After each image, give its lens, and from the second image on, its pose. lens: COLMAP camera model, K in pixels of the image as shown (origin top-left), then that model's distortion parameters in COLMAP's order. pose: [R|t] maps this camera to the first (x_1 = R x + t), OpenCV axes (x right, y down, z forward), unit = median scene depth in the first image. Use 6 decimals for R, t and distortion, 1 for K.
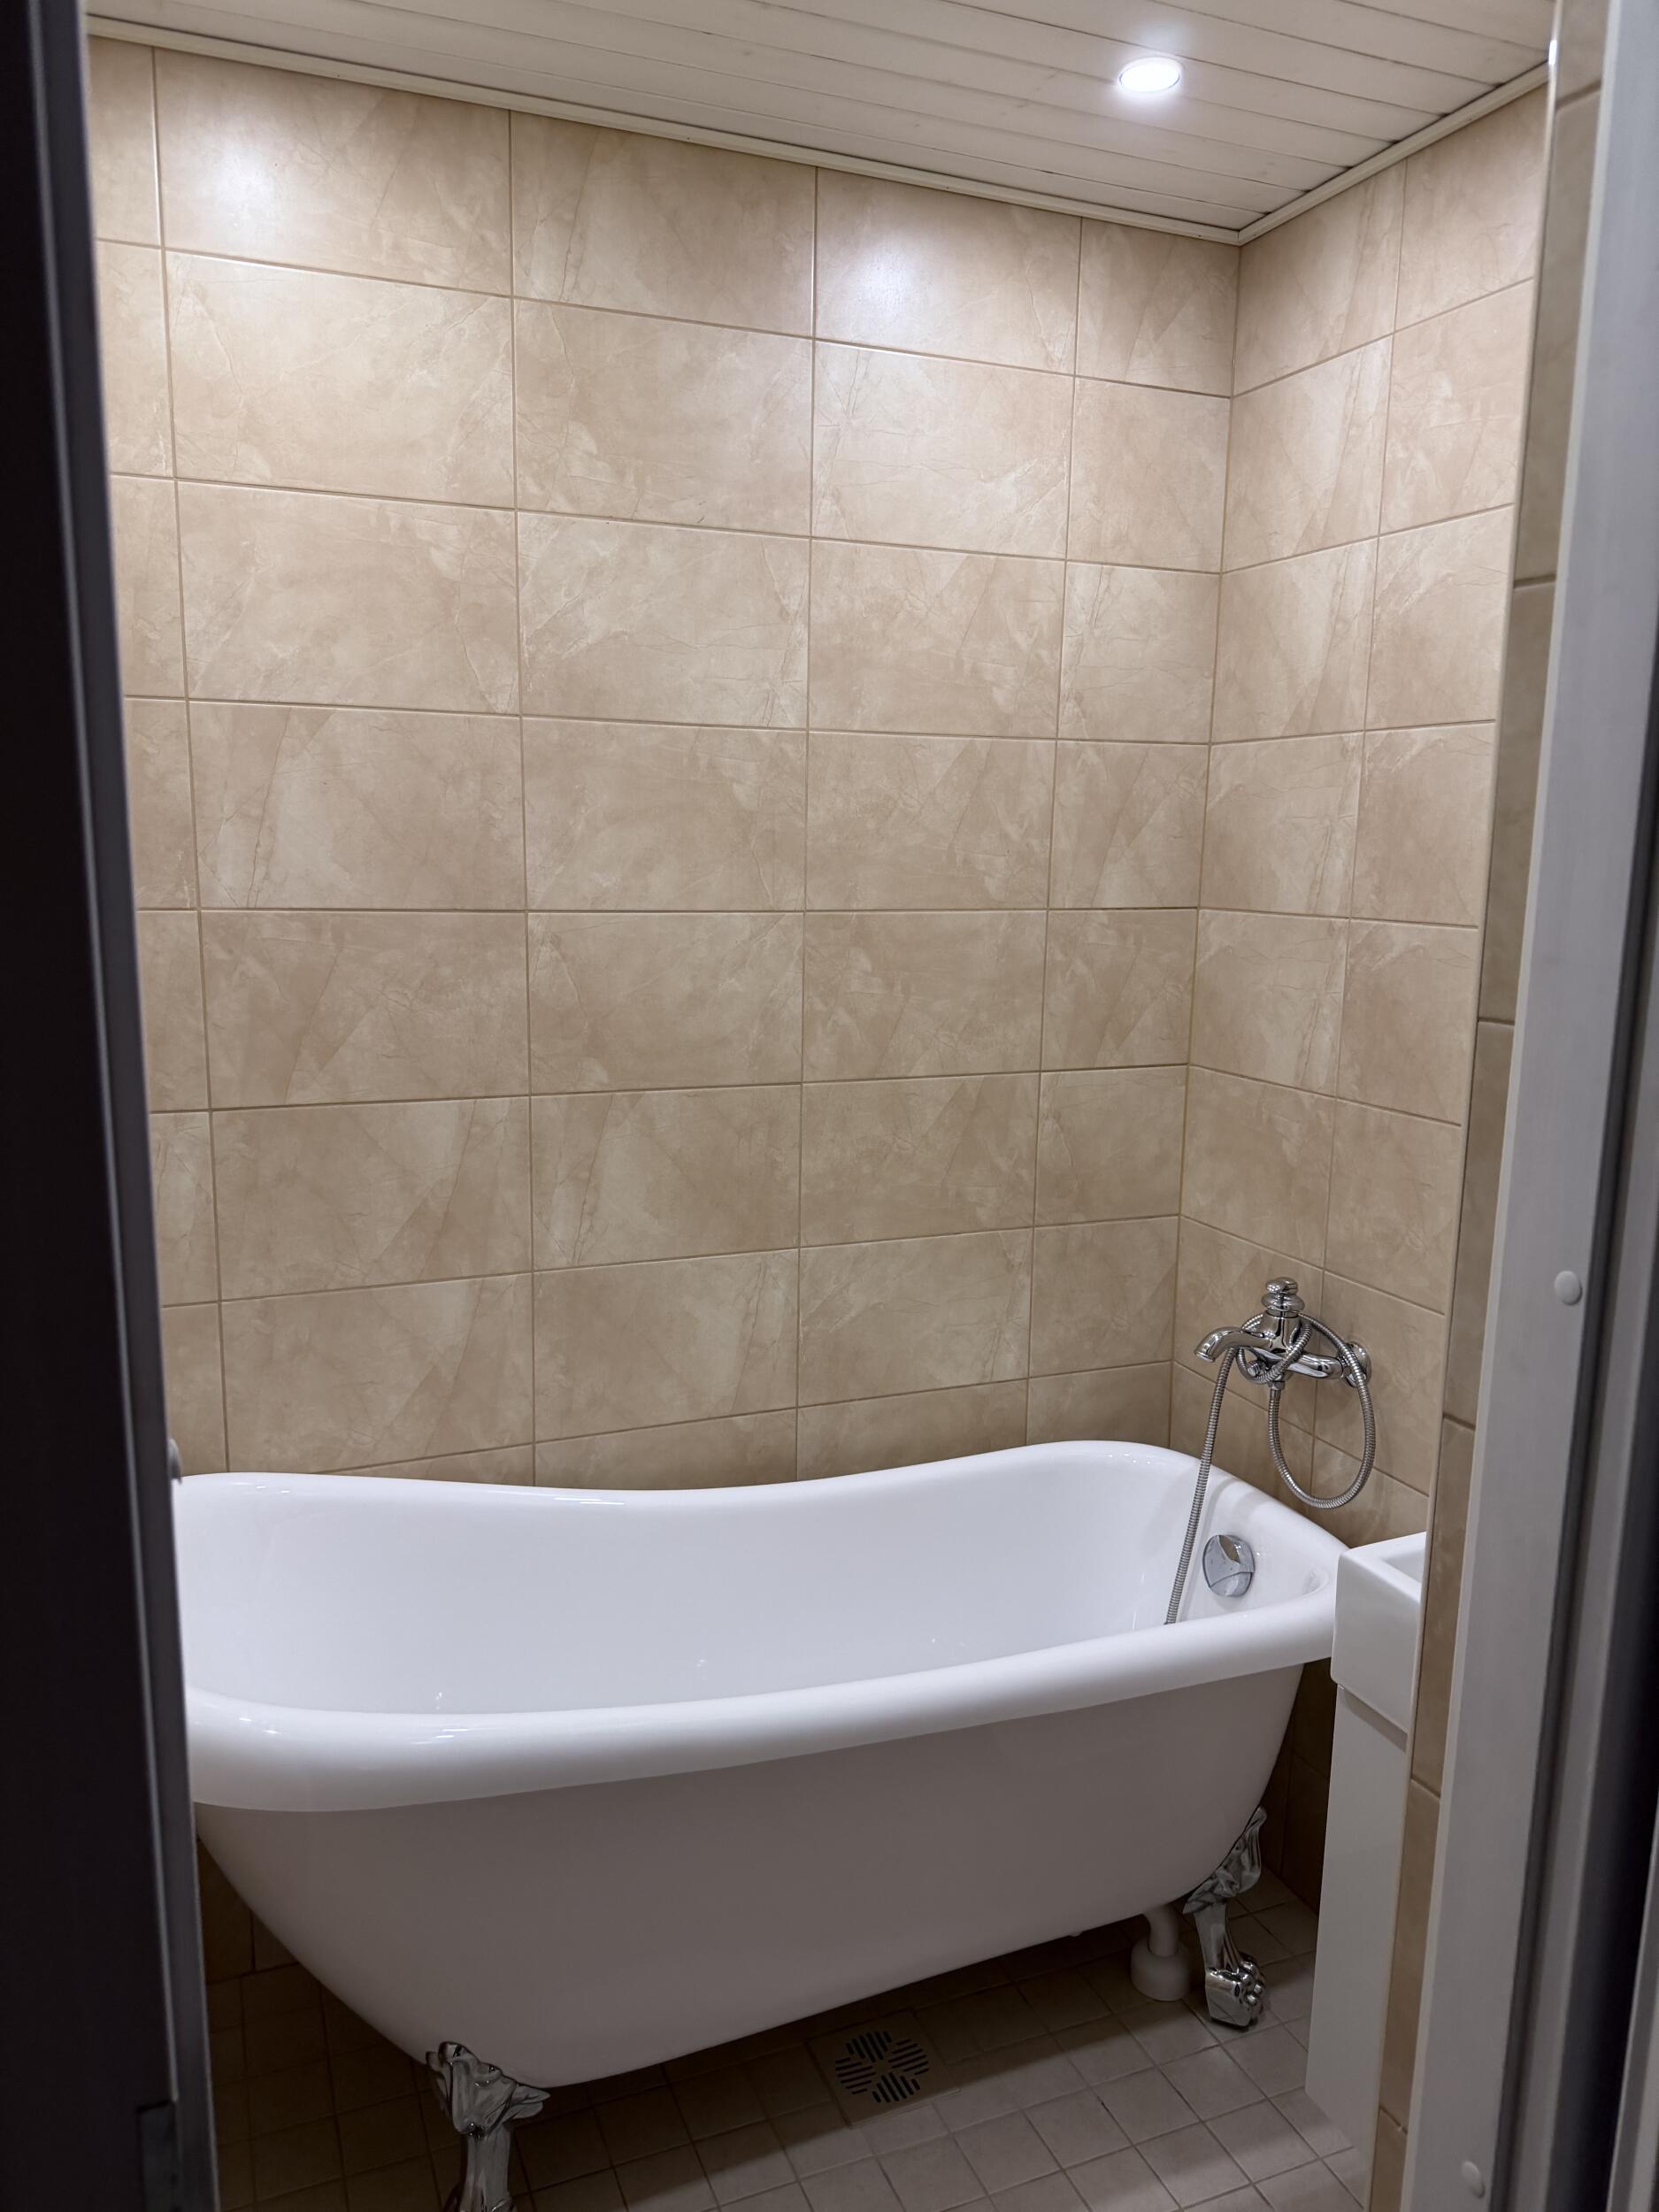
lens RADIAL K [[1579.4, 0, 829.5], [0, 1579.4, 1106.1], [0, 0, 1]] dist [-0.001855, -0.002432]
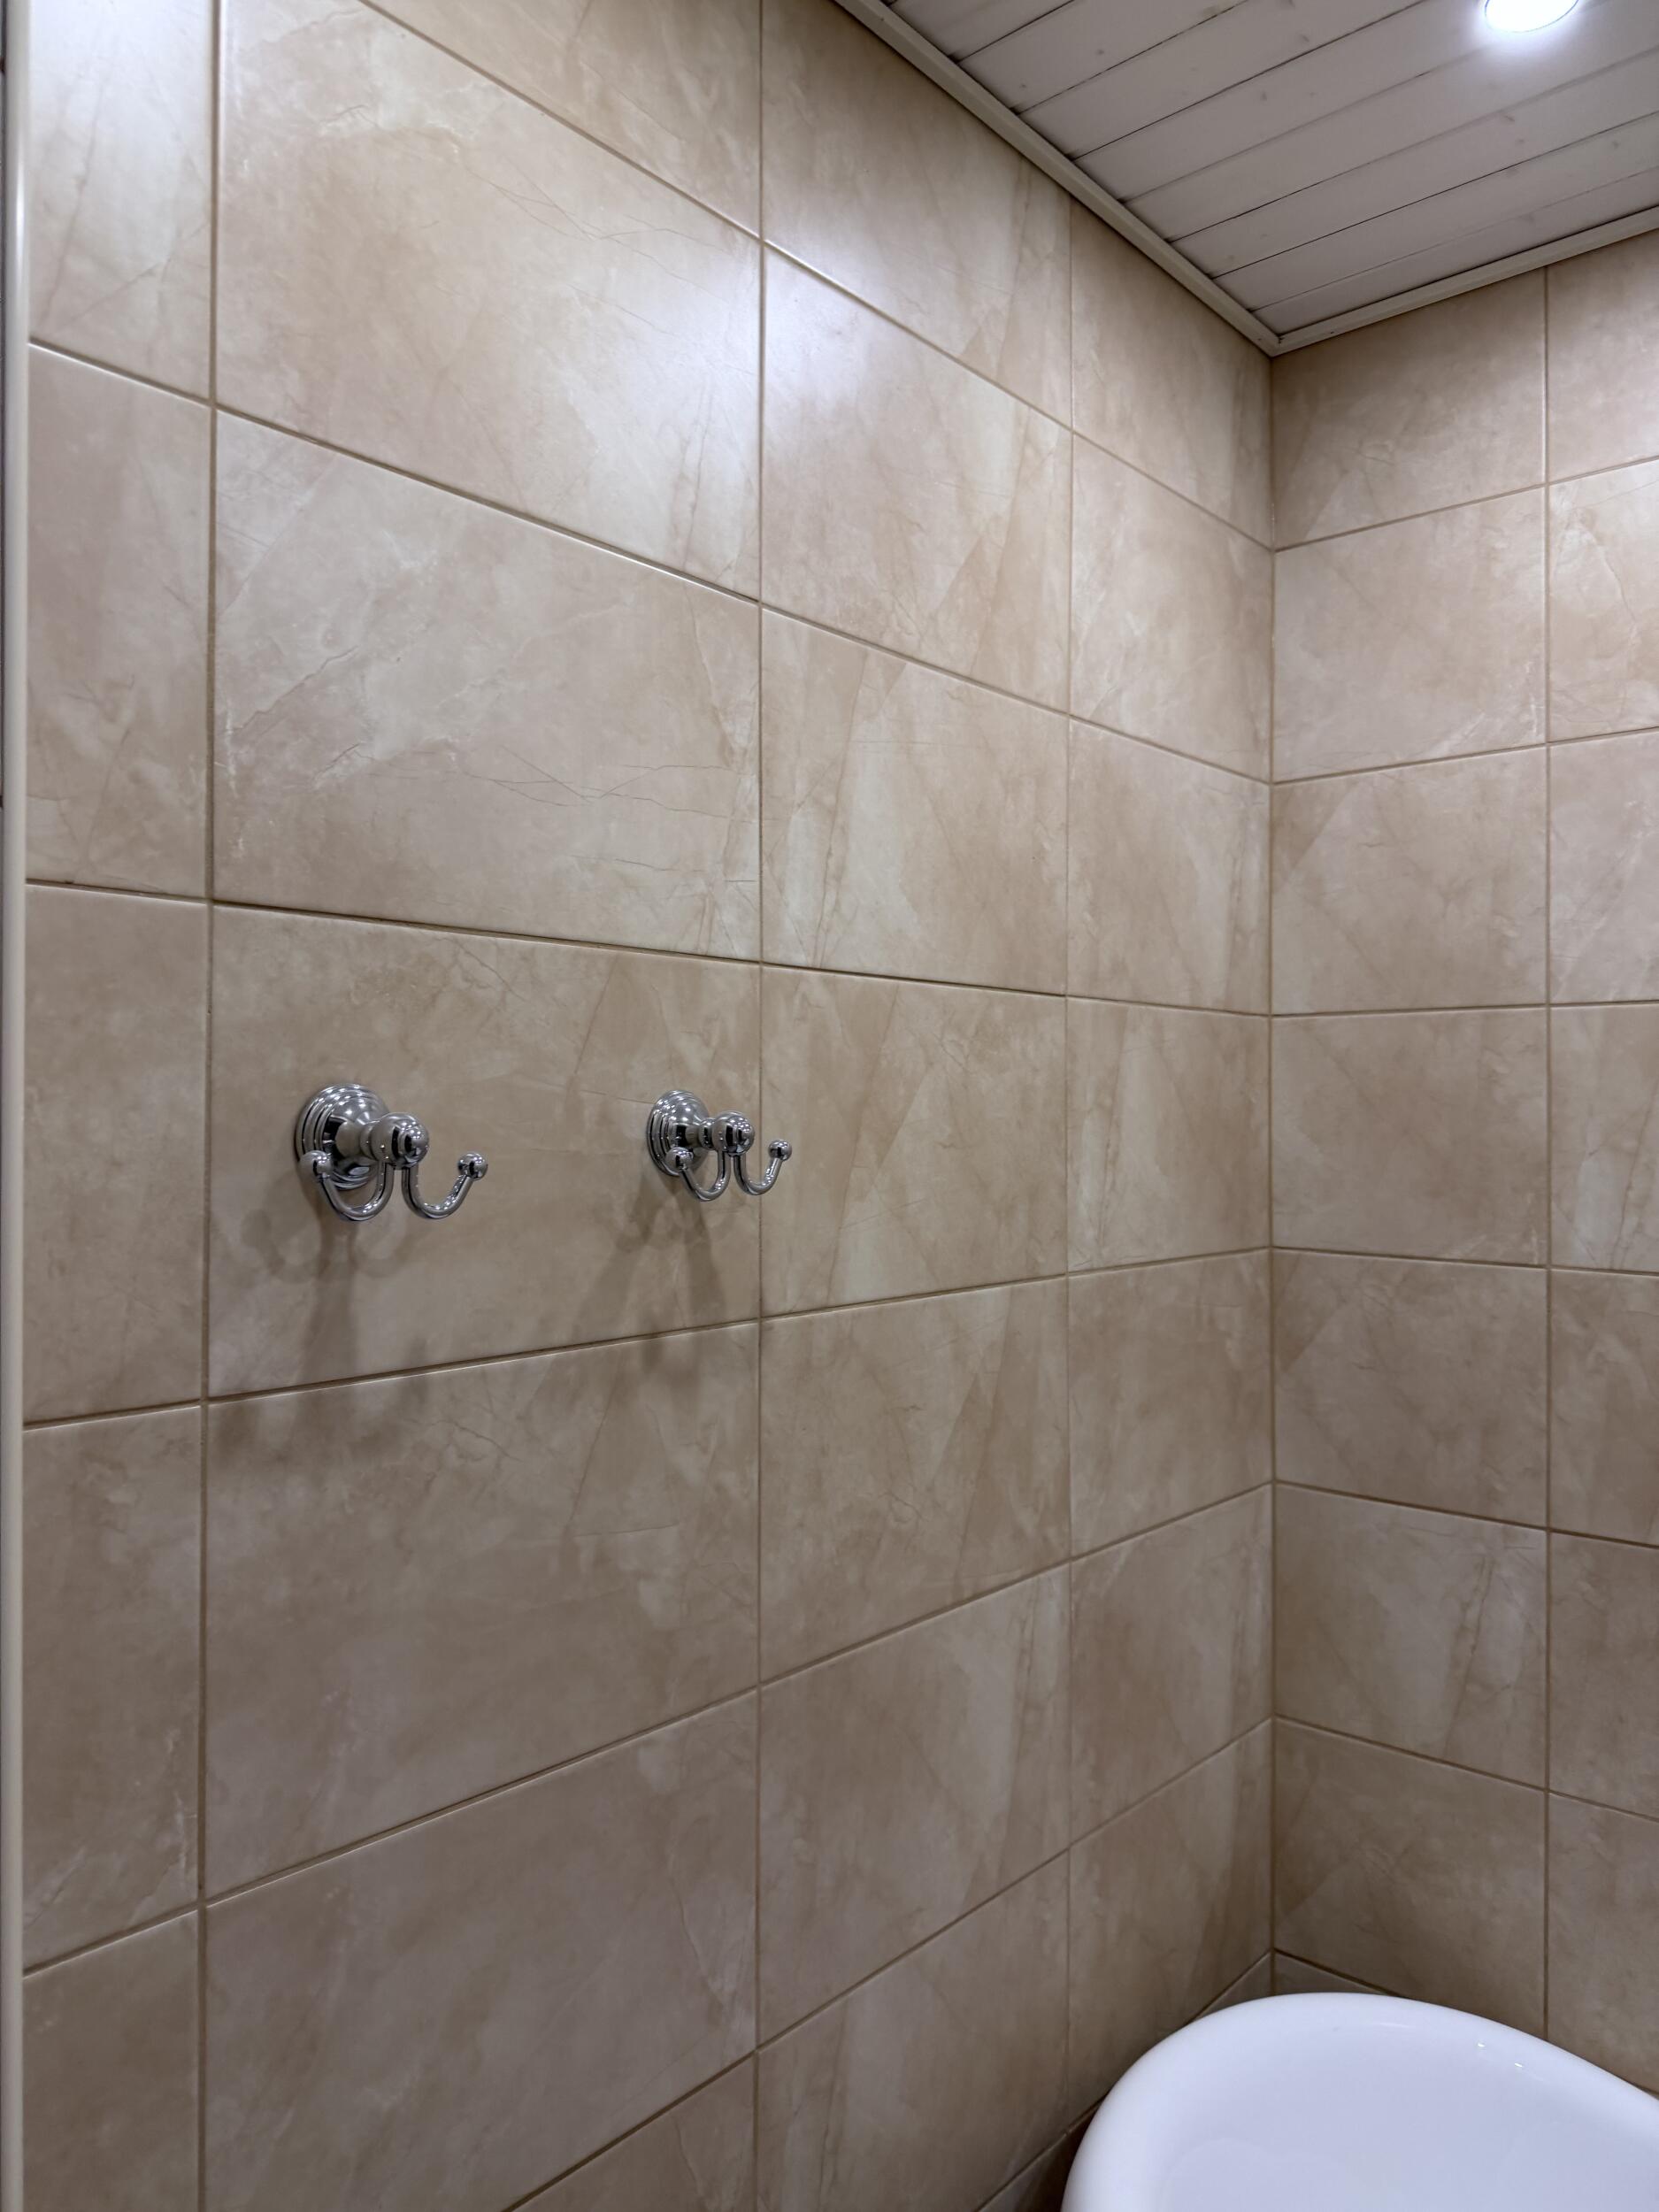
lens RADIAL K [[1579.4, 0, 832.3], [0, 1579.4, 1107.6], [0, 0, 1]] dist [-0.001855, -0.002432]
pose [[0.465109, -0.021437, -0.884994, 0.128842], [-0.149810, 0.983382, -0.102553, -0.069917], [0.872485, 0.180279, 0.454168, 0.326121]]
